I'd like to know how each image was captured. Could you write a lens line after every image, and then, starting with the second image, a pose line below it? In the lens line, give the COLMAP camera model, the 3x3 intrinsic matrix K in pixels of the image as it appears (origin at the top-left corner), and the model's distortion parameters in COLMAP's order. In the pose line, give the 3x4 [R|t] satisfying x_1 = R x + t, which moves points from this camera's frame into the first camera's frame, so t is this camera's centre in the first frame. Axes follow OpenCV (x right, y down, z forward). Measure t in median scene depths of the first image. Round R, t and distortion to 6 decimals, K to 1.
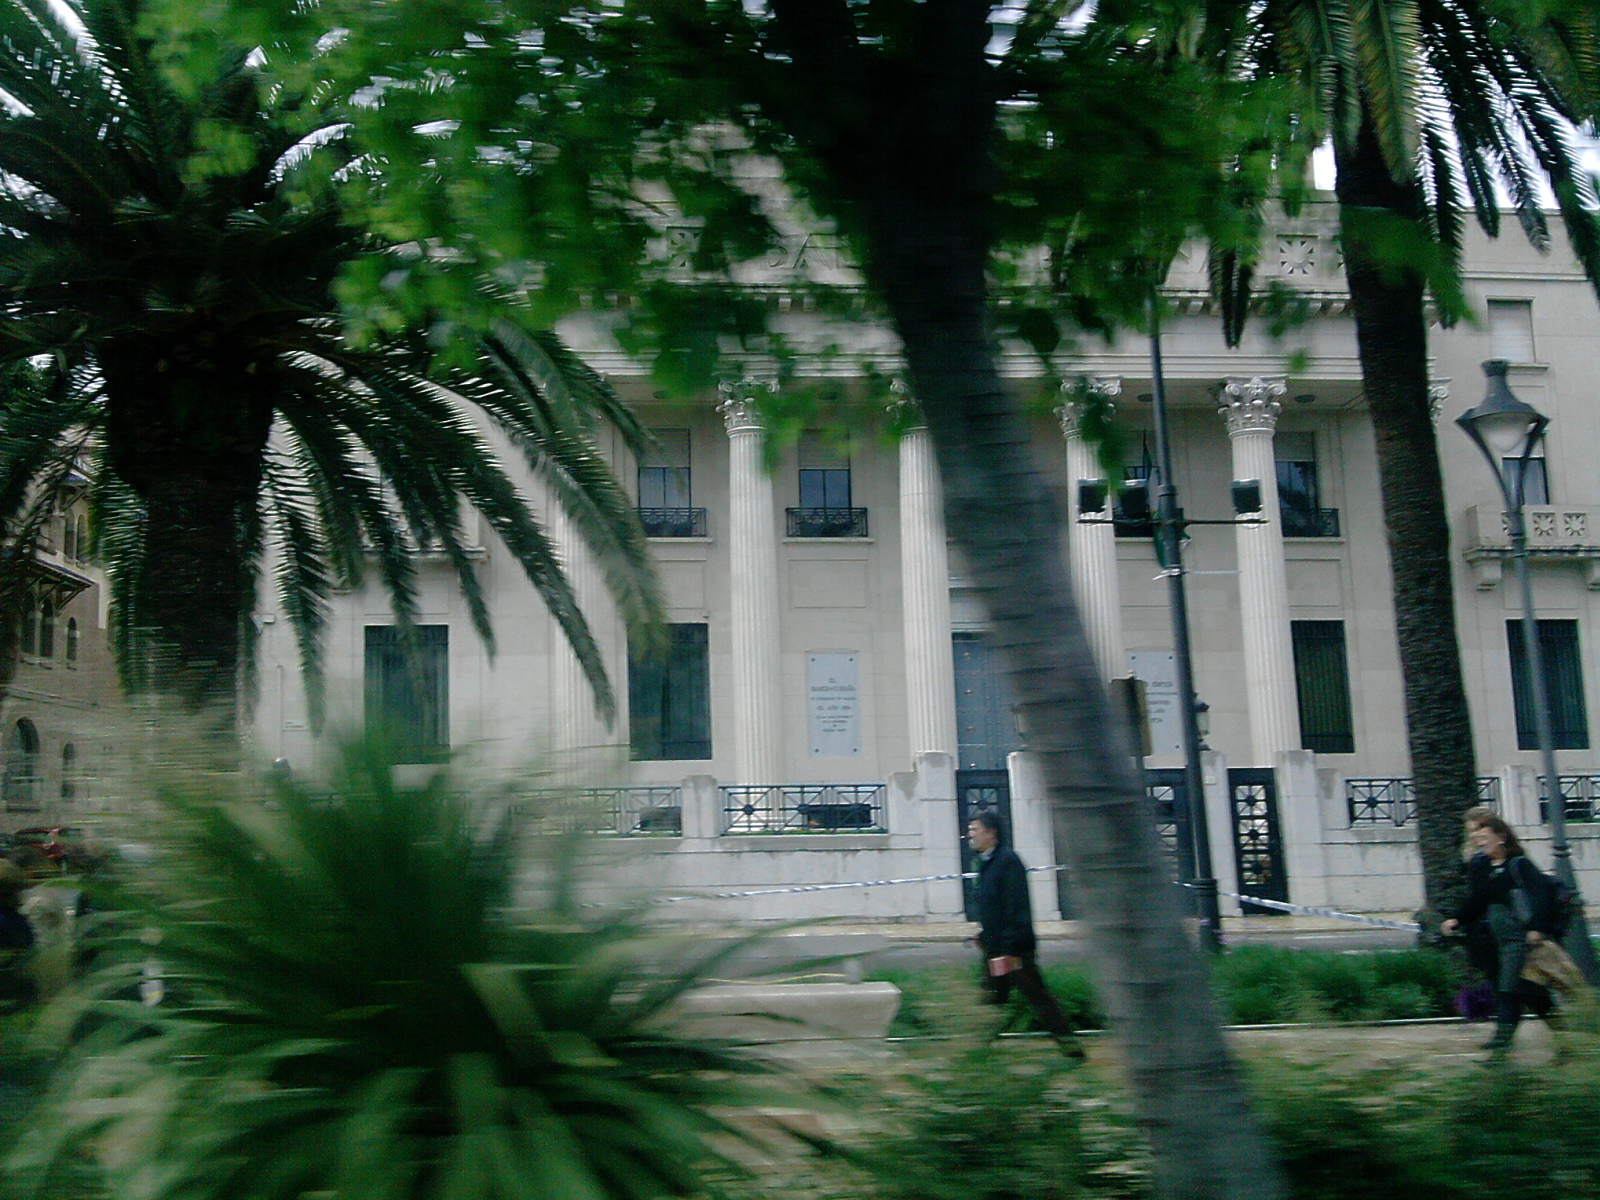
lens RADIAL K [[1664.4, 0, 770.1], [0, 1664.4, 604.4], [0, 0, 1]] dist [0.114669, -0.403490]
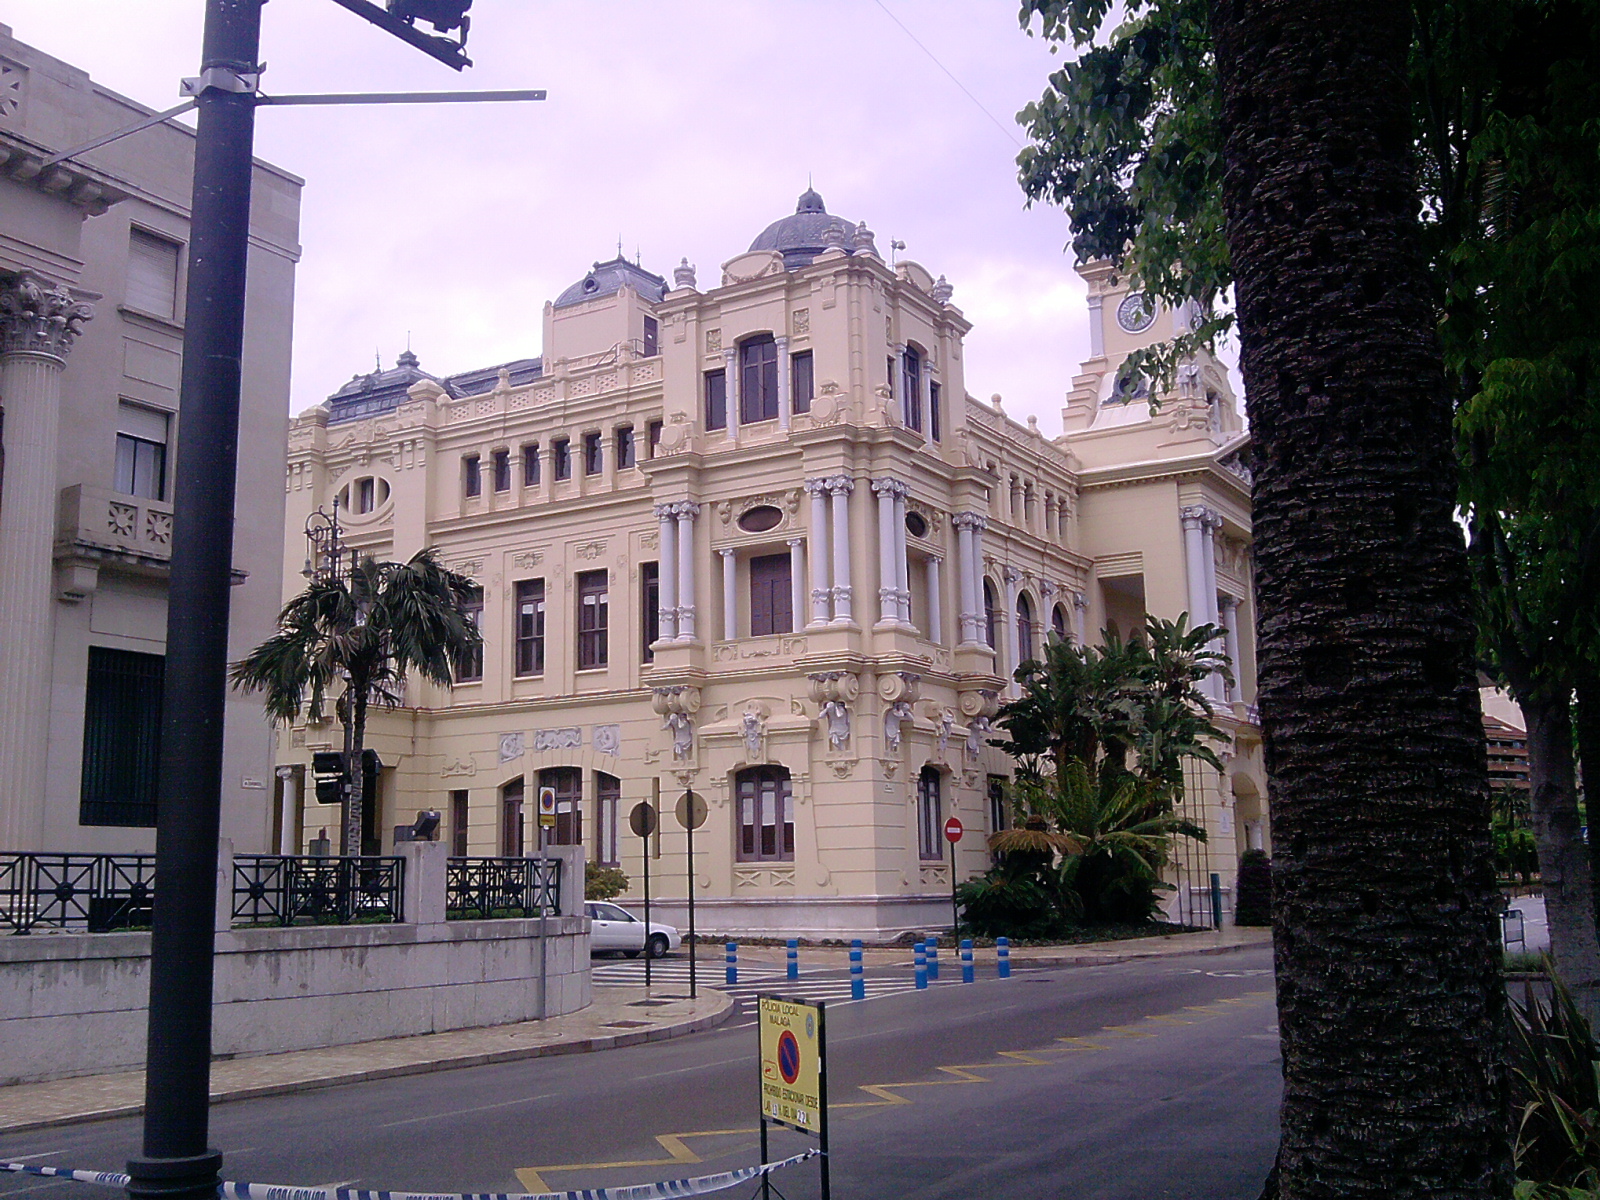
lens RADIAL K [[1664.4, 0, 770.1], [0, 1664.4, 604.4], [0, 0, 1]] dist [0.114669, -0.403490]
pose [[0.594060, 0.144154, 0.791399, 0.042888], [-0.096816, 0.989473, -0.107560, 0.054397], [-0.798573, -0.012723, 0.601763, 0.426738]]
